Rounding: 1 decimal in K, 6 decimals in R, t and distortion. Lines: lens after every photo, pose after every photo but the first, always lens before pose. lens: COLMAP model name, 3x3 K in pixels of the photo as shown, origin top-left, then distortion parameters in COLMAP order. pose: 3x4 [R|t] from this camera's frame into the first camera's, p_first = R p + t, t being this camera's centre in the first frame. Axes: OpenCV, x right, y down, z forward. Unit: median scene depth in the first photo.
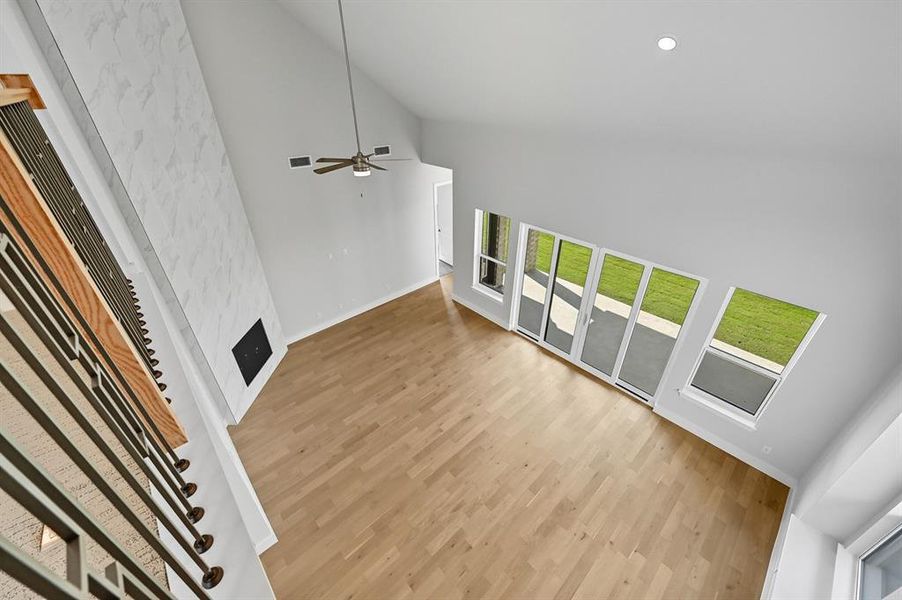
lens RADIAL K [[353.8, 0, 457.1], [0, 353.8, 300.4], [0, 0, 1]] dist [0.000216, 0.000098]
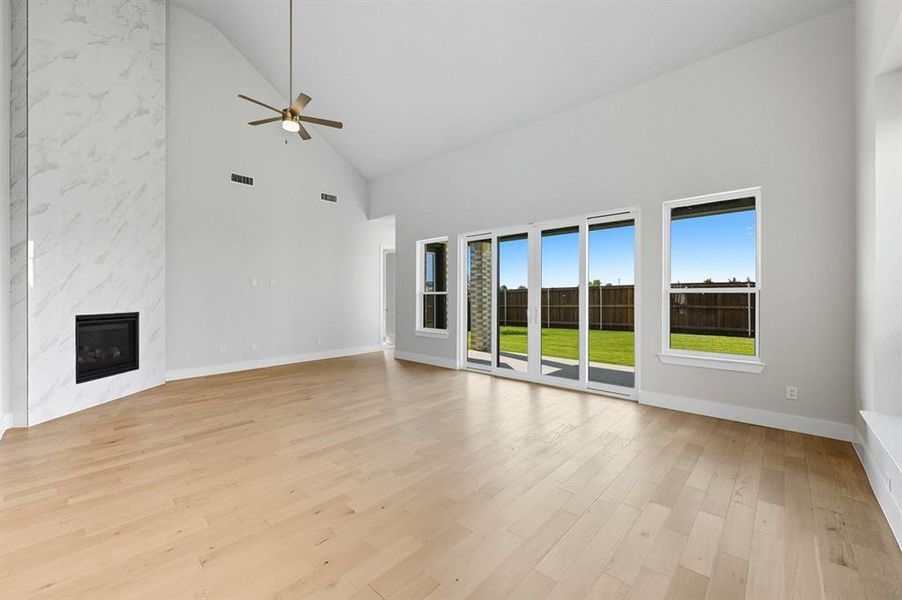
lens RADIAL K [[359.9, 0, 455.3], [0, 359.9, 297.7], [0, 0, 1]] dist [0.001967, 0.000199]
pose [[0.997376, -0.002902, 0.072334, 0.103532], [0.040123, 0.853841, -0.518986, 0.477556], [-0.060255, 0.520526, 0.851717, 0.242295]]
